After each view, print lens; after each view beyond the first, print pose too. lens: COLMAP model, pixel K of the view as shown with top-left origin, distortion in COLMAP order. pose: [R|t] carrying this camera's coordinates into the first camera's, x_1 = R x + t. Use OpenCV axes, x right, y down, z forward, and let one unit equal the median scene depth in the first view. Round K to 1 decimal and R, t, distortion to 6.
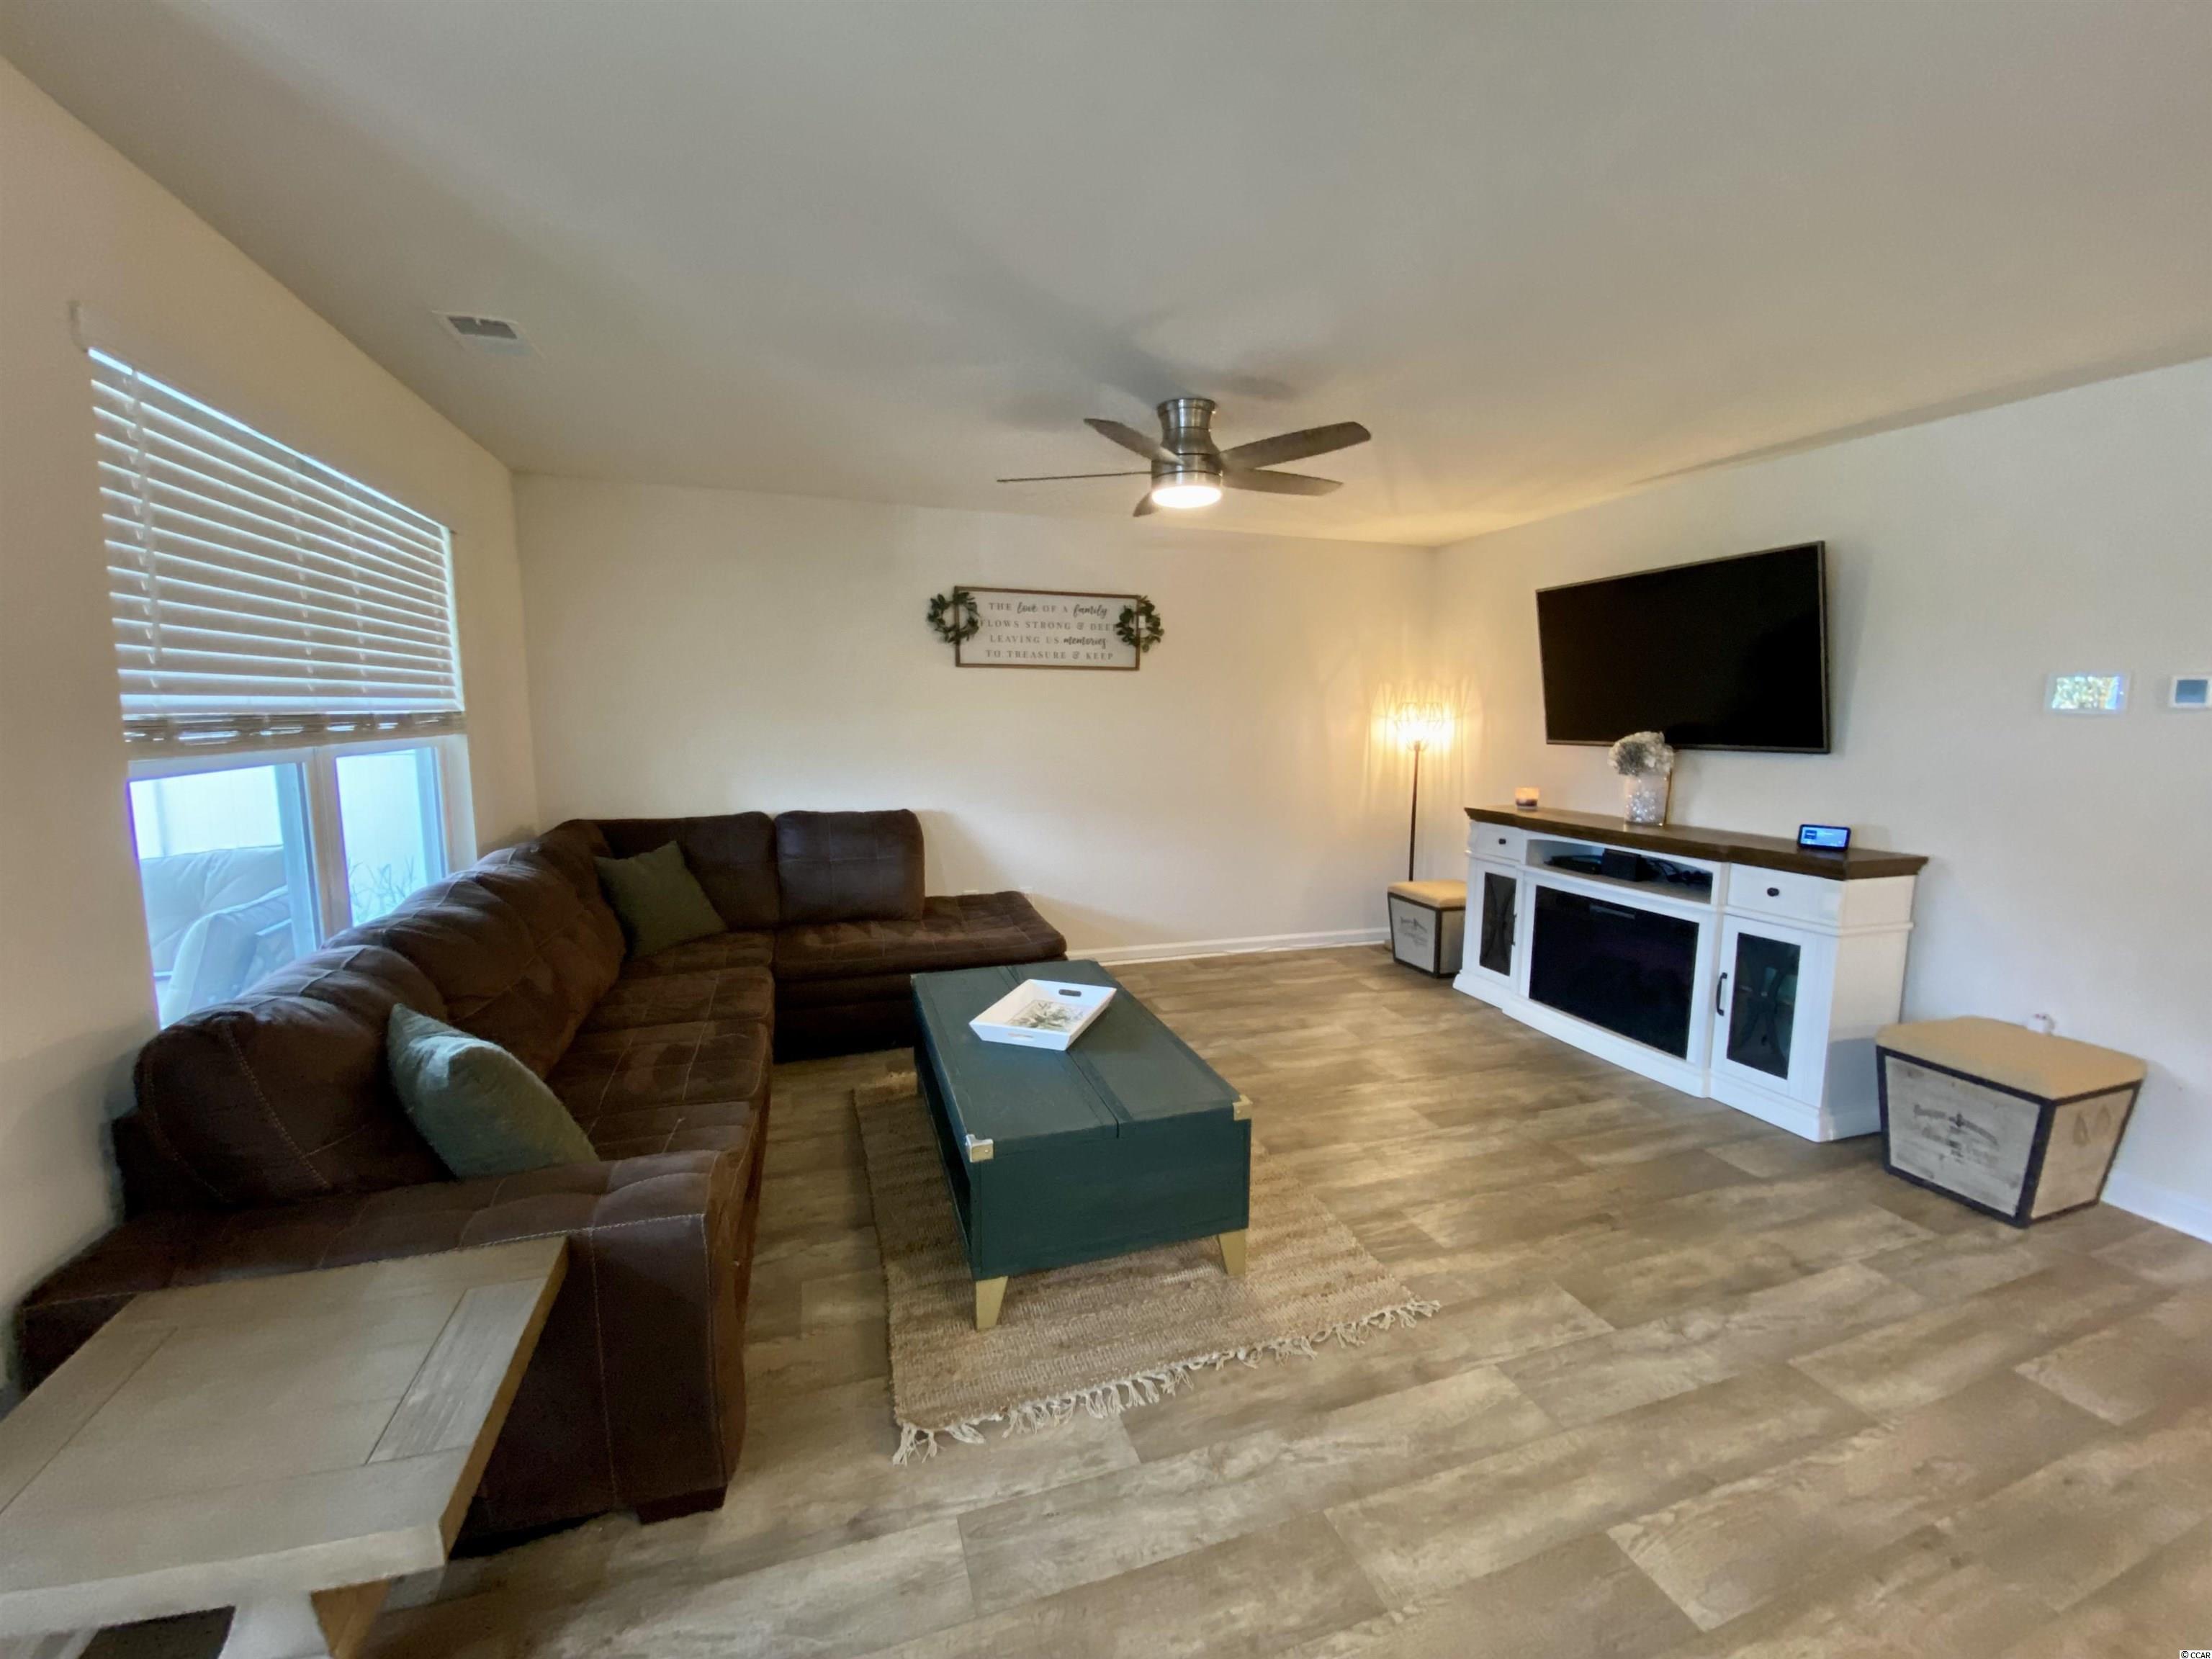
lens RADIAL K [[890.8, 0, 1108.9], [0, 890.8, 830.4], [0, 0, 1]] dist [0.015140, -0.017985]
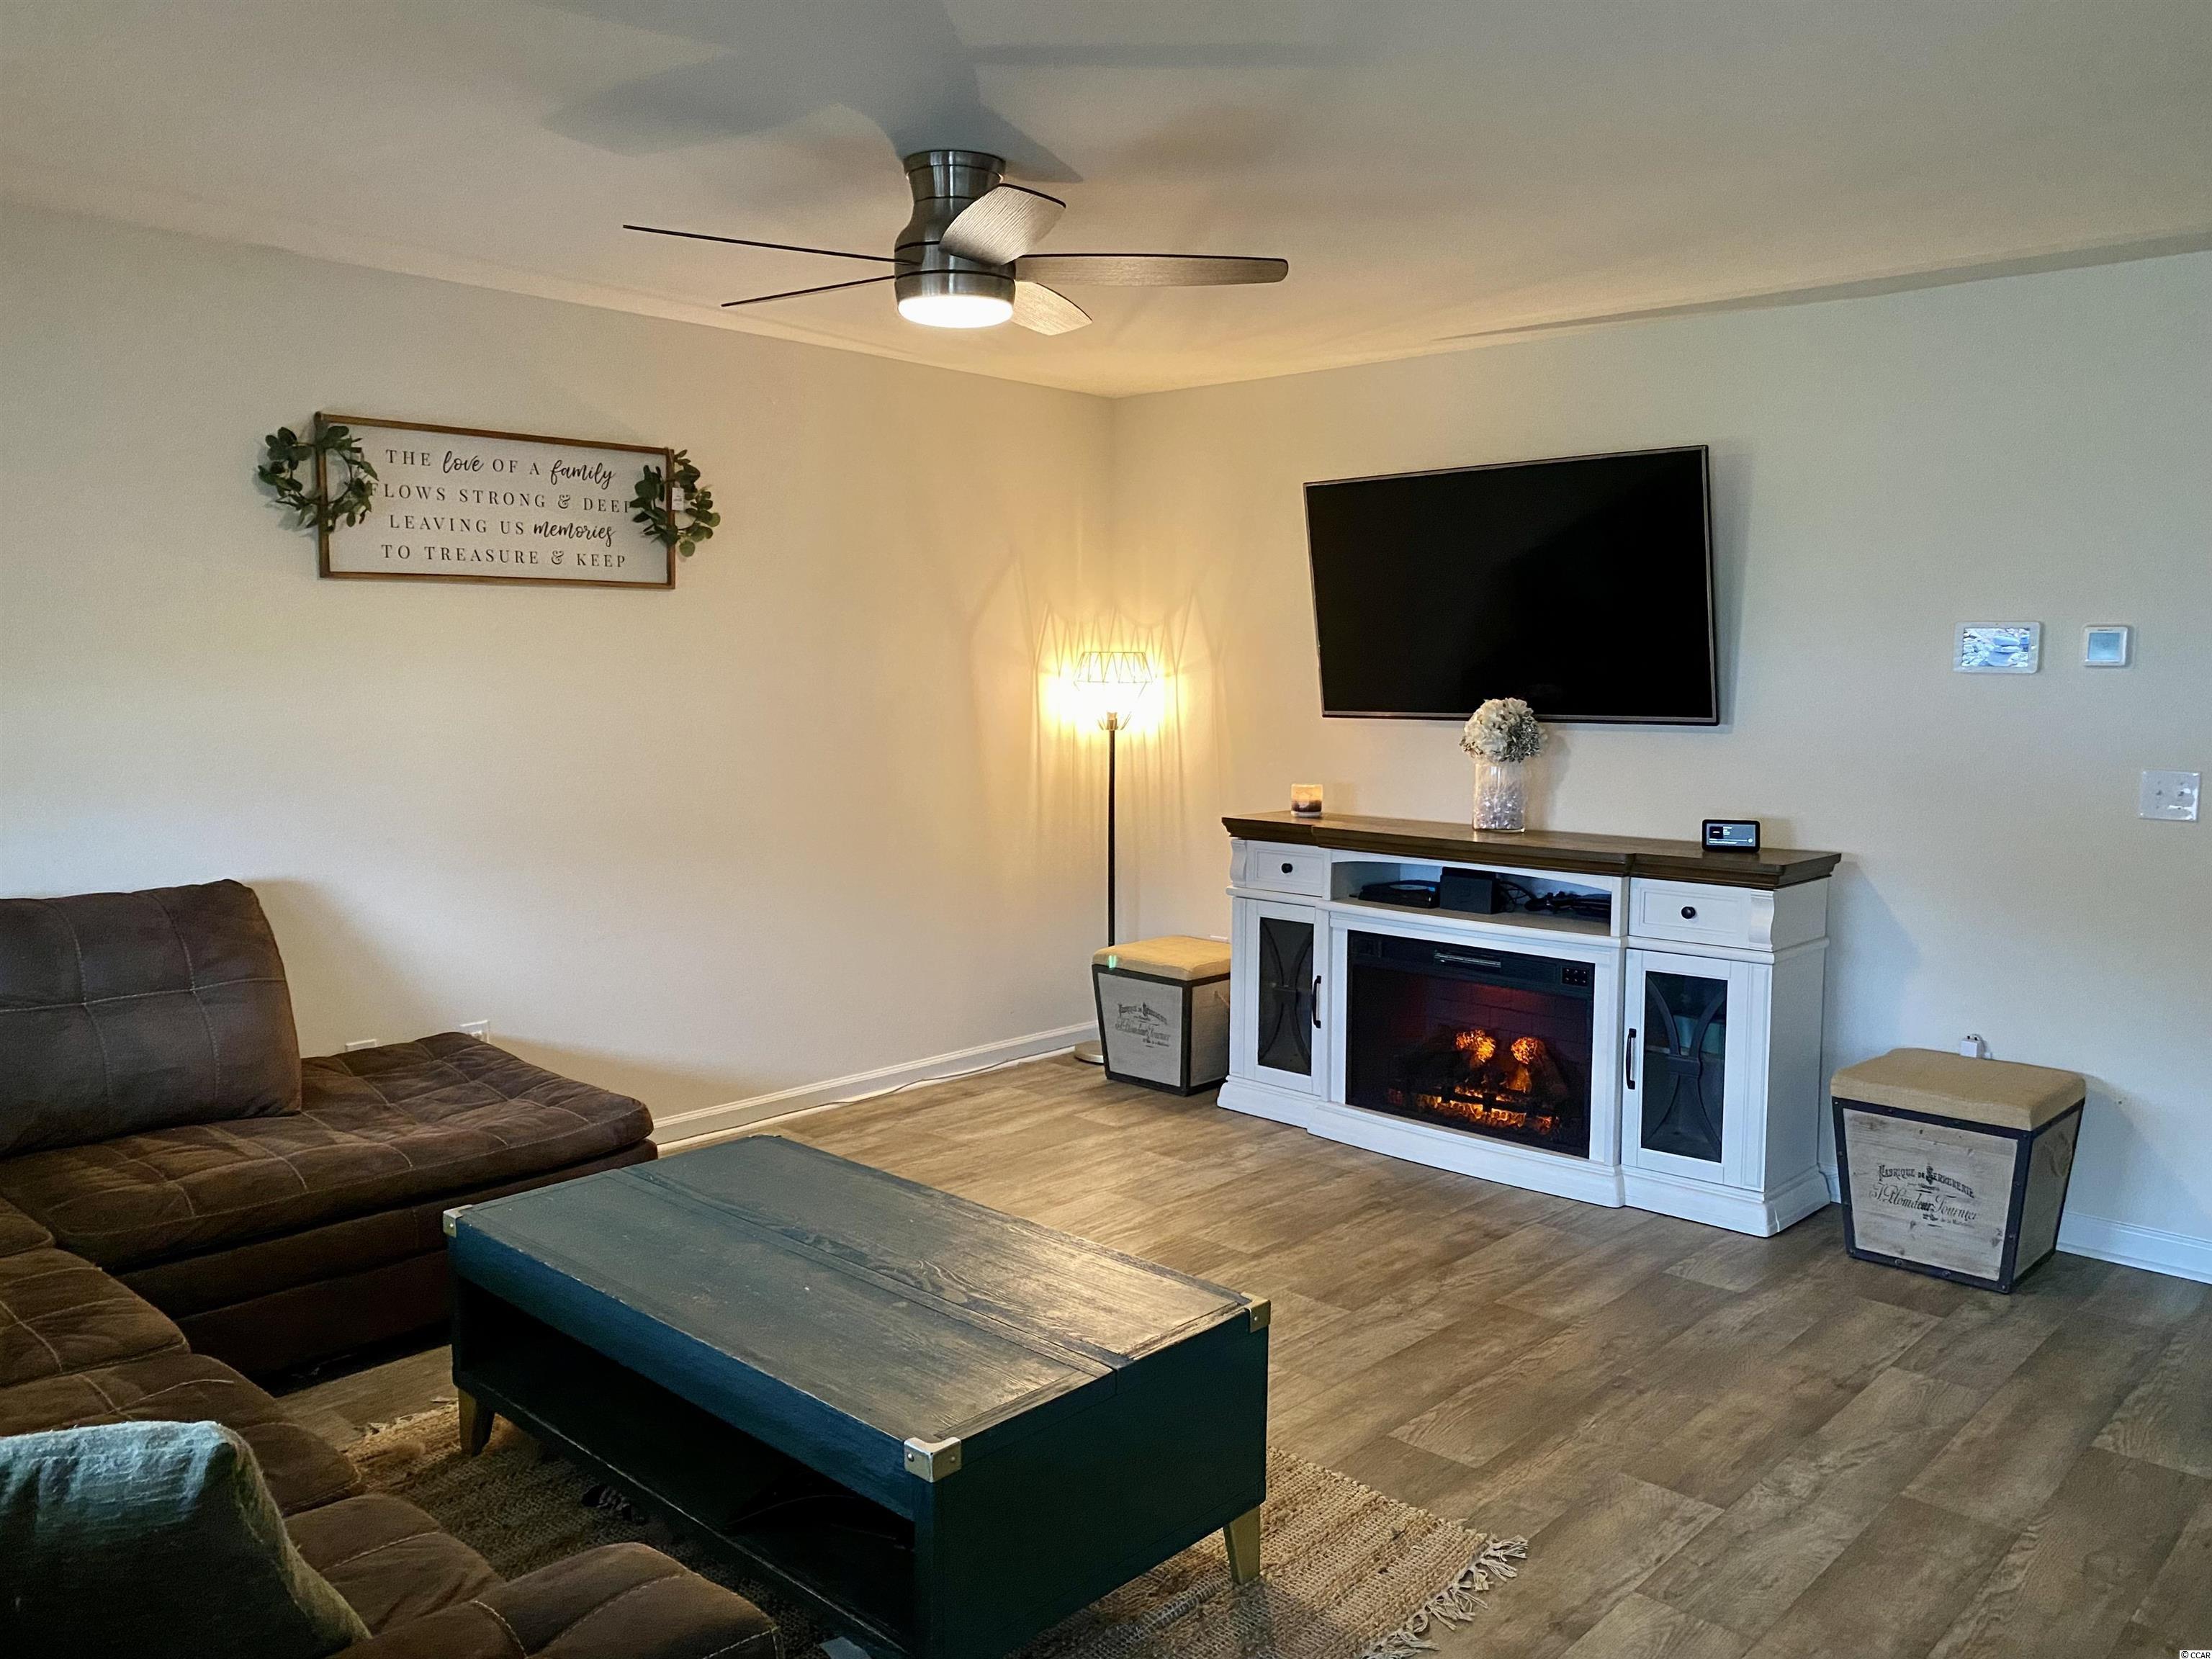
lens RADIAL K [[1703.3, 0, 1114.0], [0, 1703.3, 826.5], [0, 0, 1]] dist [0.013186, 0.006835]
pose [[0.875822, -0.050075, 0.480030, -0.371458], [0.062550, 0.997992, -0.010016, -0.018753], [-0.478565, 0.038798, 0.877195, -0.020670]]
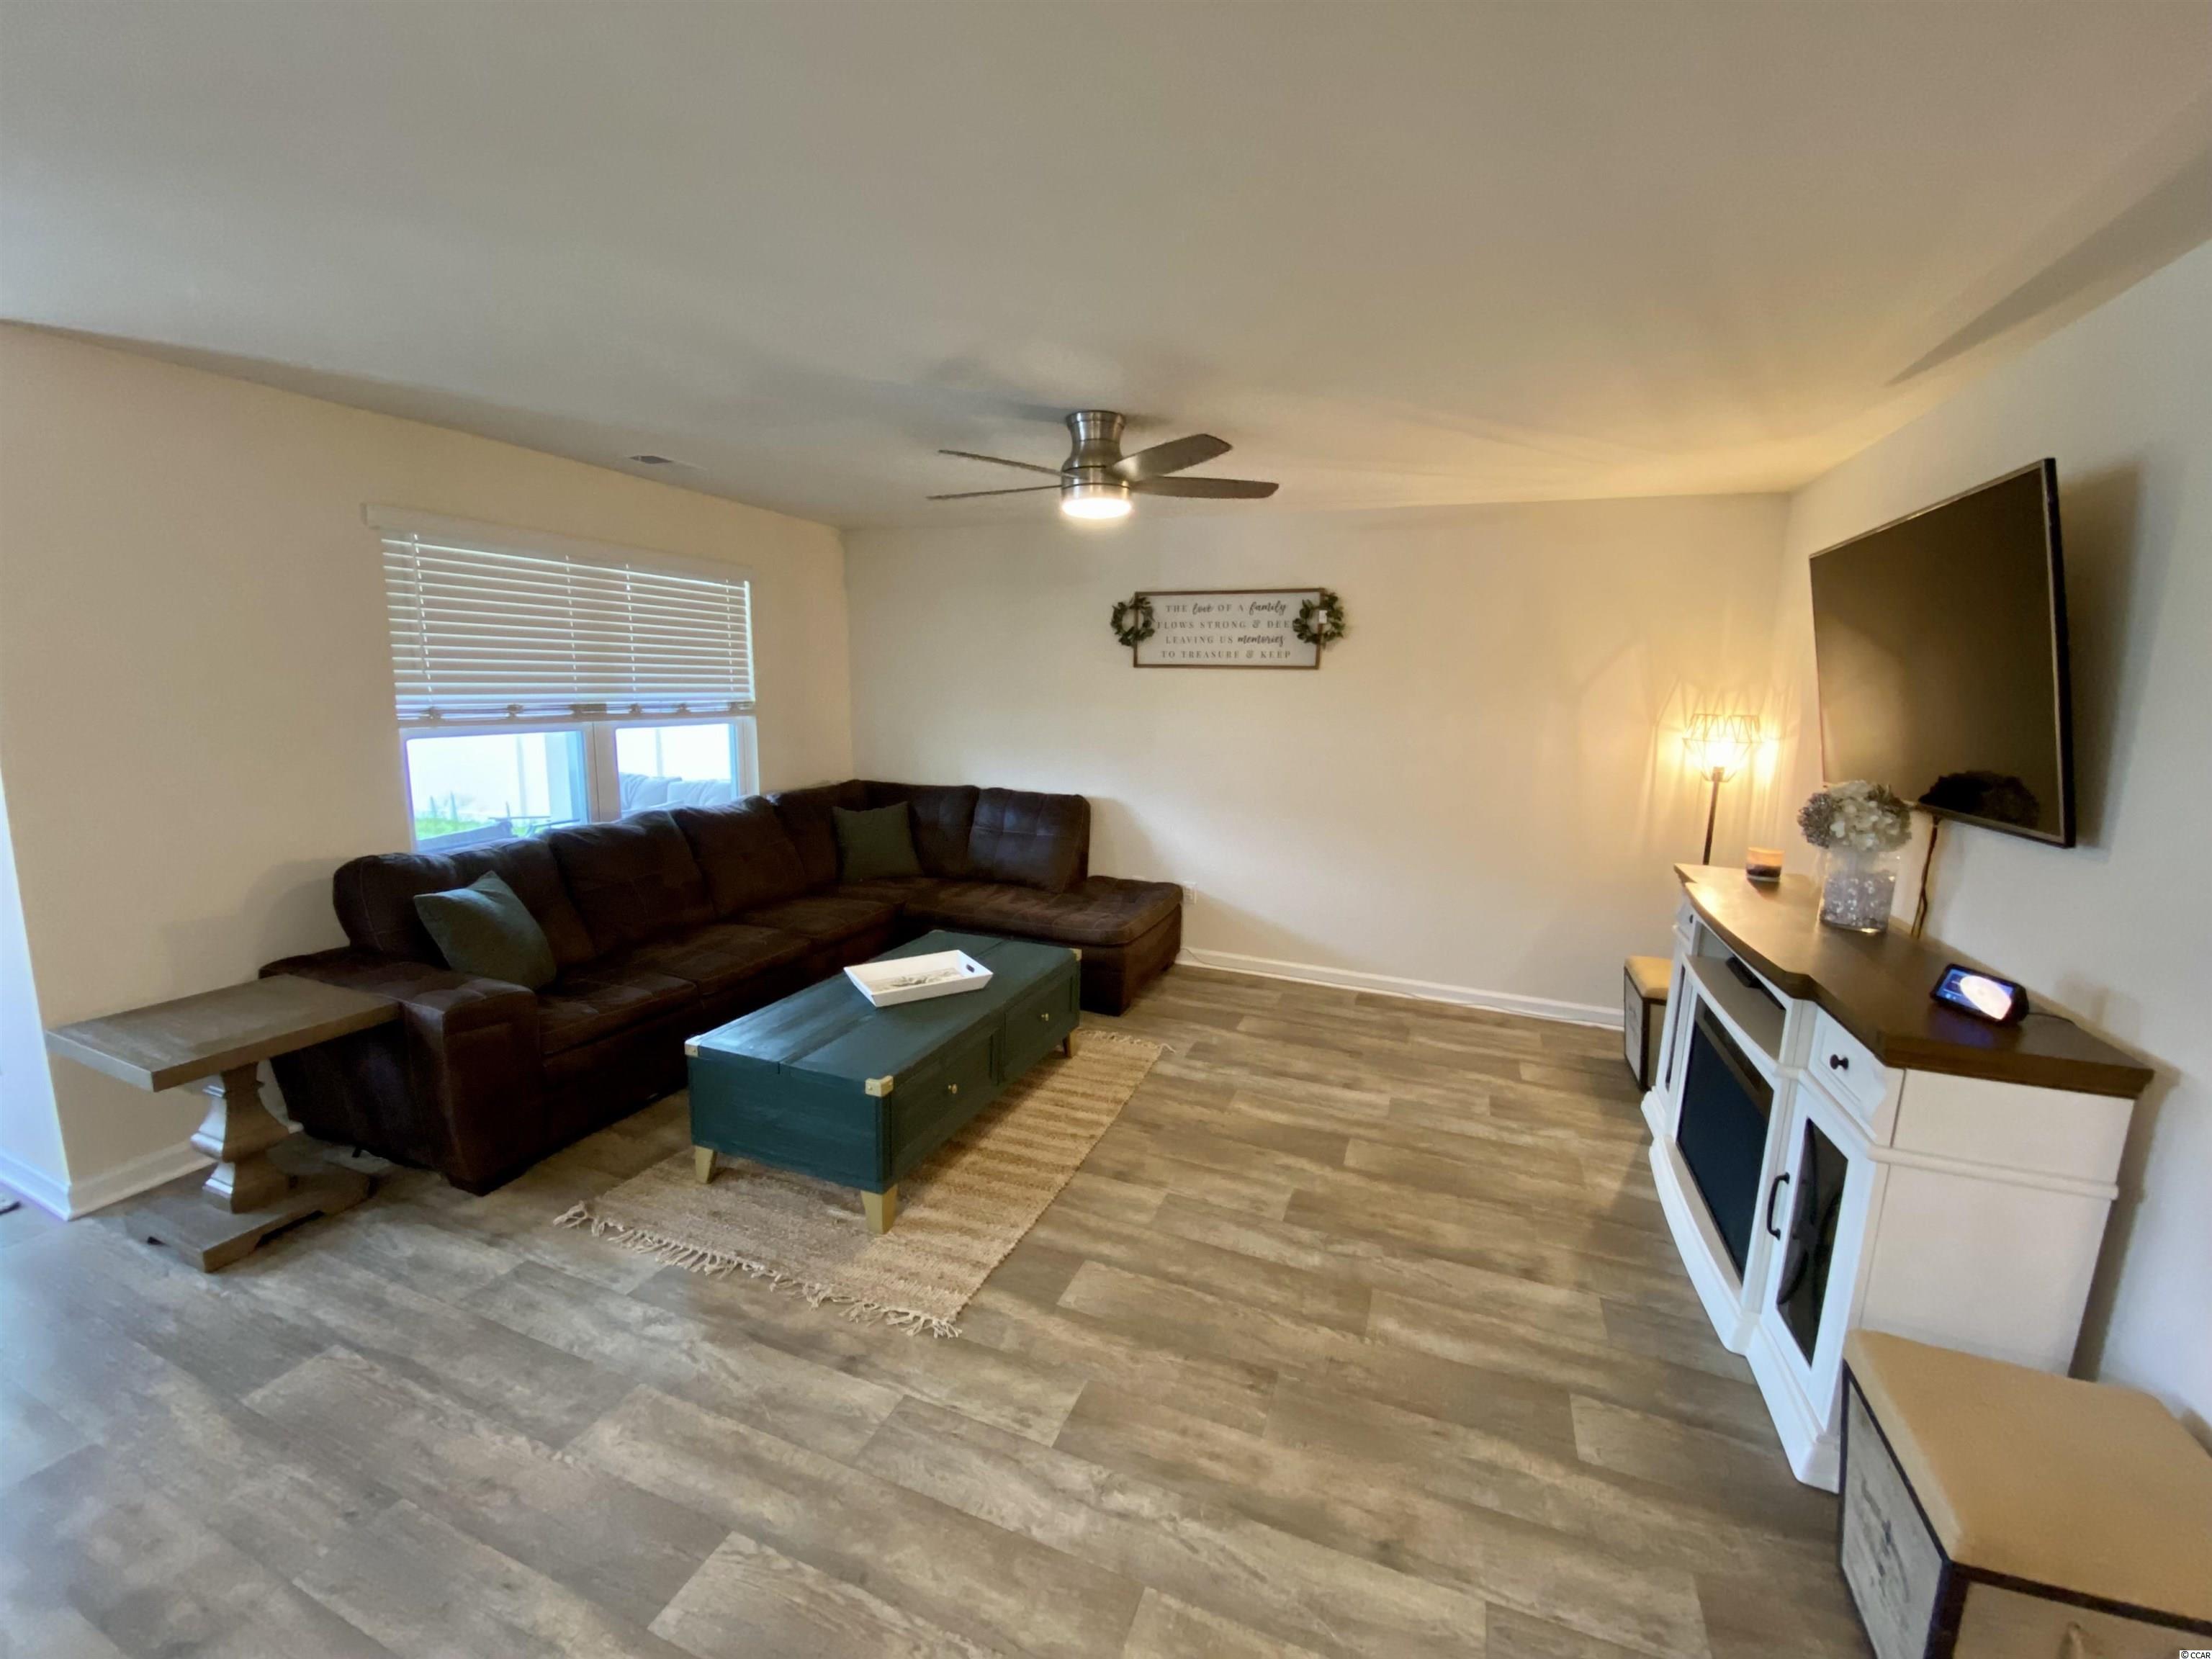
lens RADIAL K [[895.6, 0, 1109.1], [0, 895.6, 829.4], [0, 0, 1]] dist [0.022231, -0.022799]
pose [[0.765700, 0.115149, -0.632806, 0.766383], [-0.104170, 0.993057, 0.054656, -0.068999], [0.634706, 0.024069, 0.772379, 0.233196]]
